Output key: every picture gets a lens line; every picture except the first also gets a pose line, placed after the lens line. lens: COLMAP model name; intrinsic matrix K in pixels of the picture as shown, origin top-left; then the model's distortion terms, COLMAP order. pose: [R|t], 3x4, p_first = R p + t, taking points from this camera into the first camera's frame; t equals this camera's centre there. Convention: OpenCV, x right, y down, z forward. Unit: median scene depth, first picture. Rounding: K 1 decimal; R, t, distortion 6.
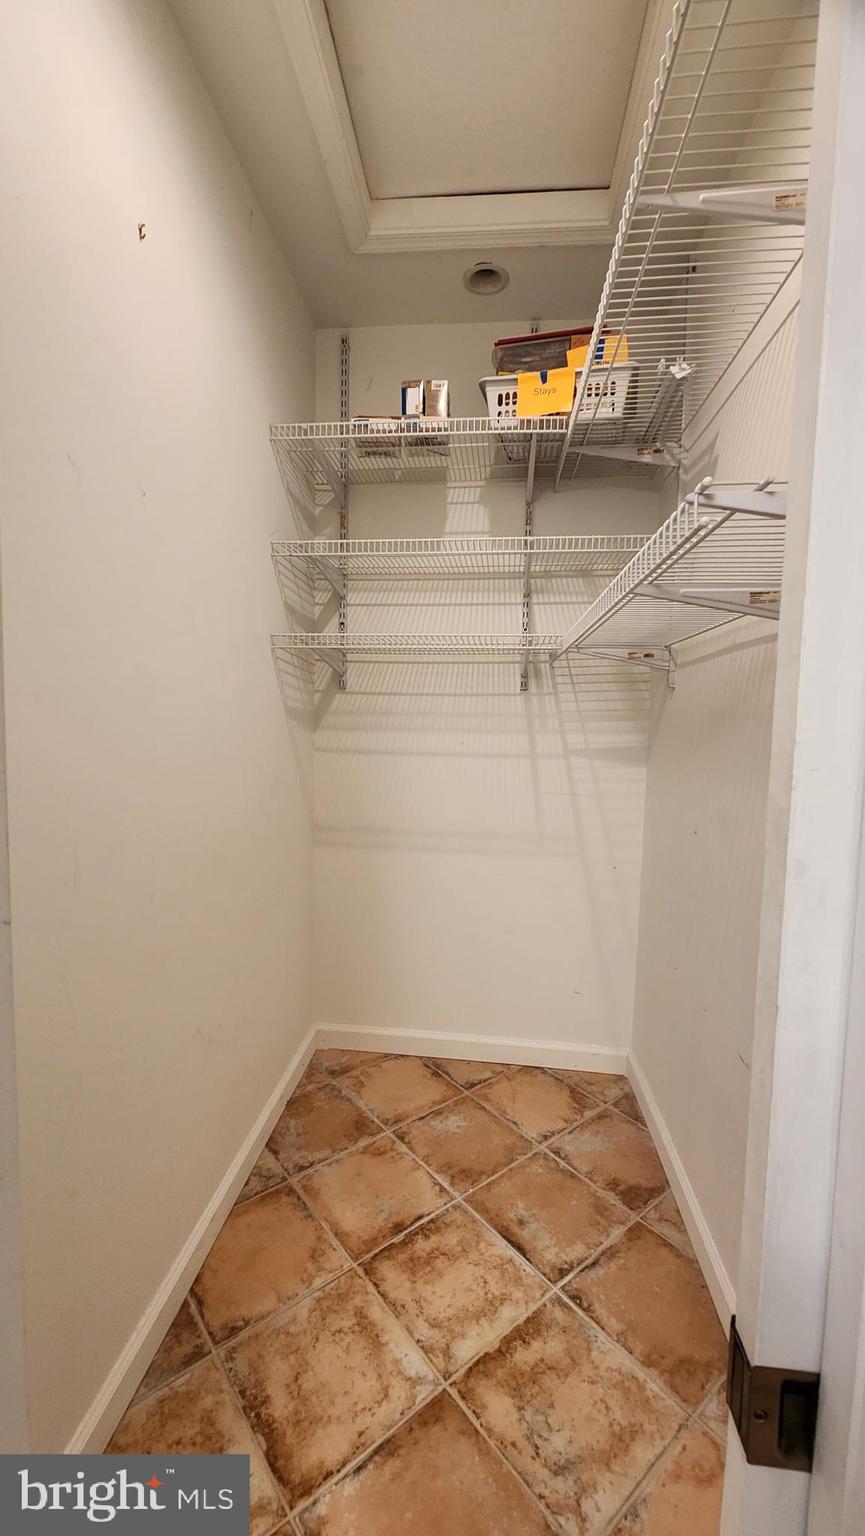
lens RADIAL K [[628.4, 0, 433.5], [0, 628.4, 773.0], [0, 0, 1]] dist [0.003733, -0.003154]
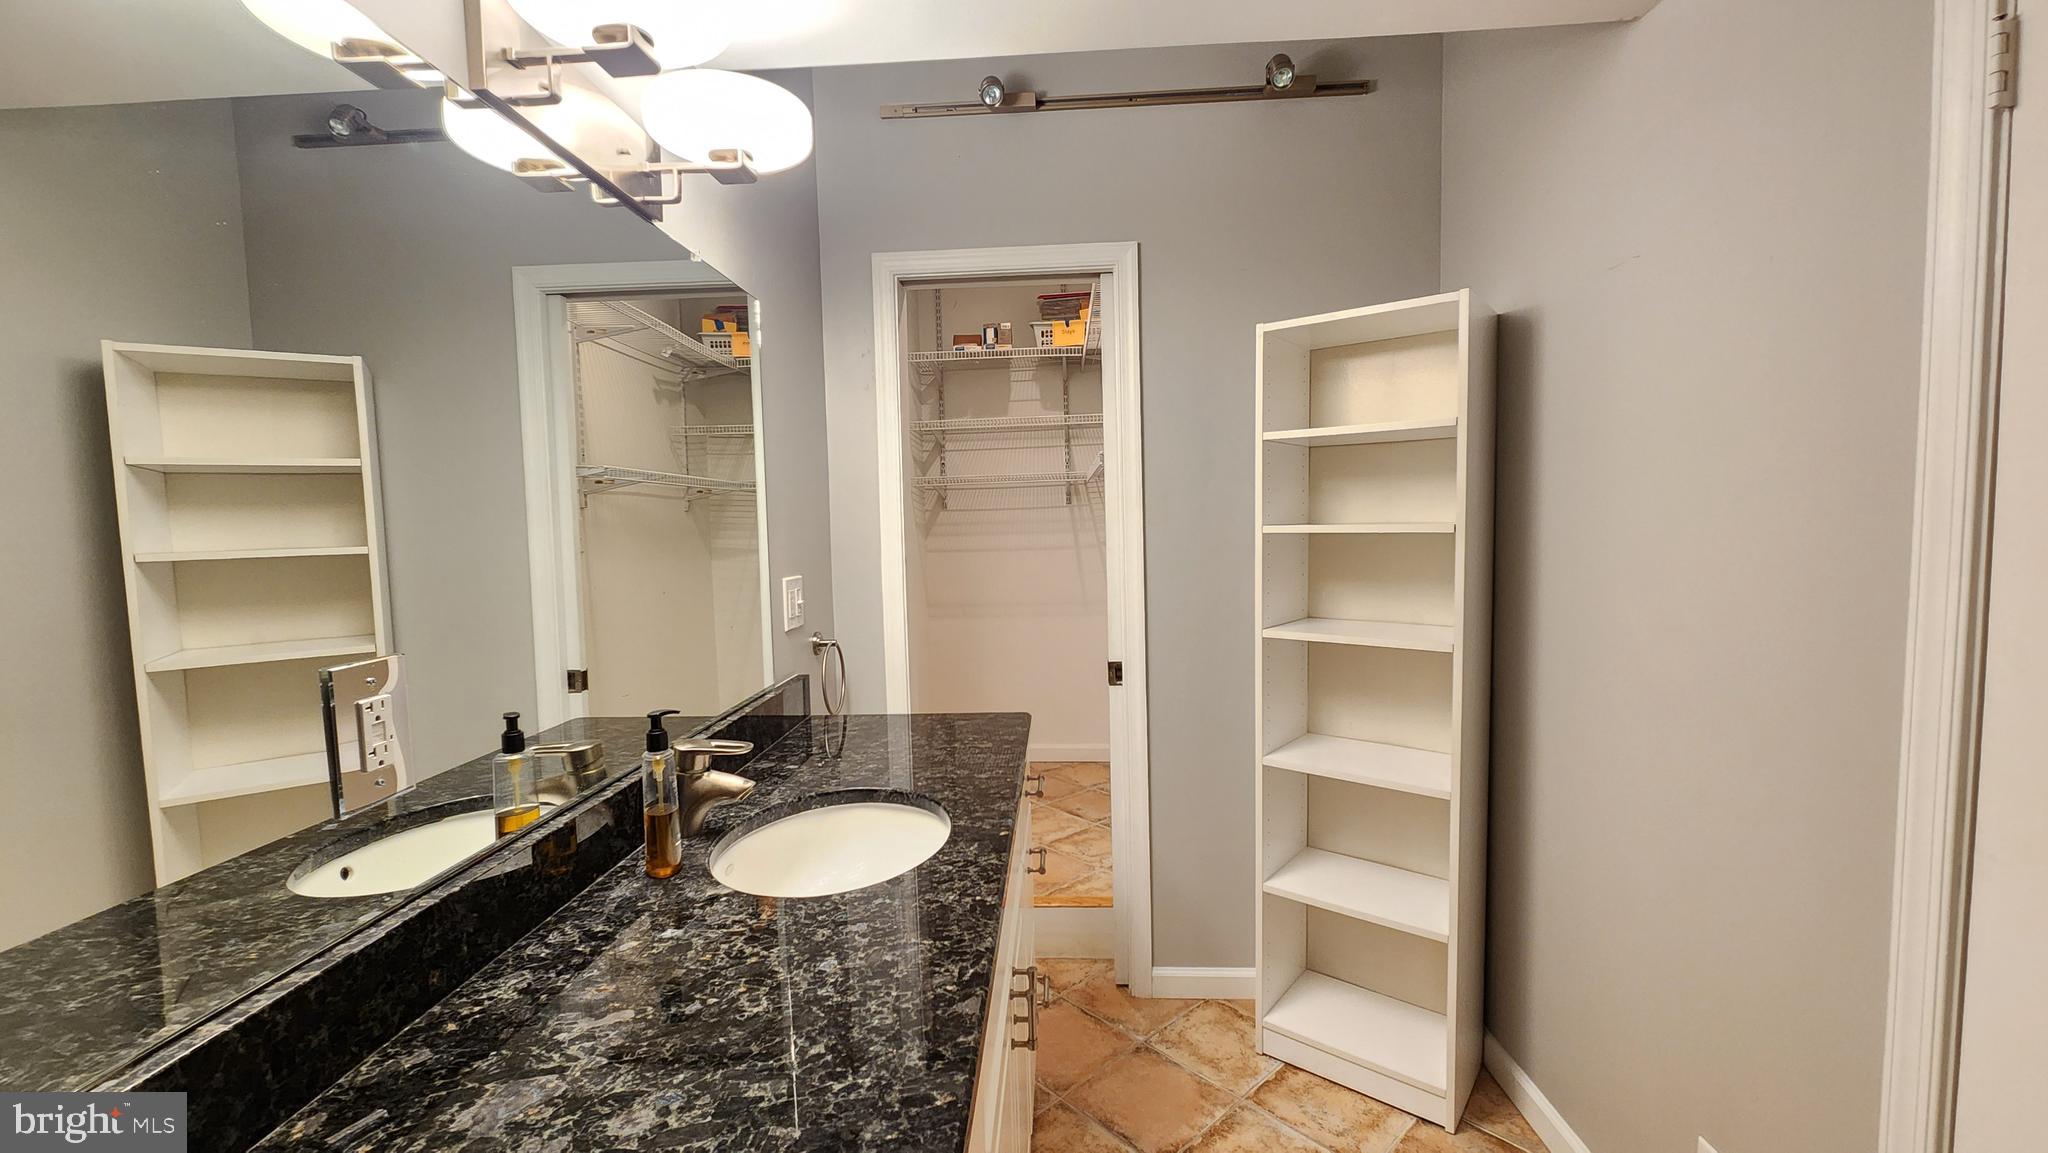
lens RADIAL K [[837.9, 0, 1015.7], [0, 837.9, 573.2], [0, 0, 1]] dist [0.003733, -0.003154]
pose [[0.997782, -0.050526, 0.043335, -0.074893], [0.051067, 0.998629, -0.011482, 0.048800], [-0.042696, 0.013669, 0.998995, -0.973233]]
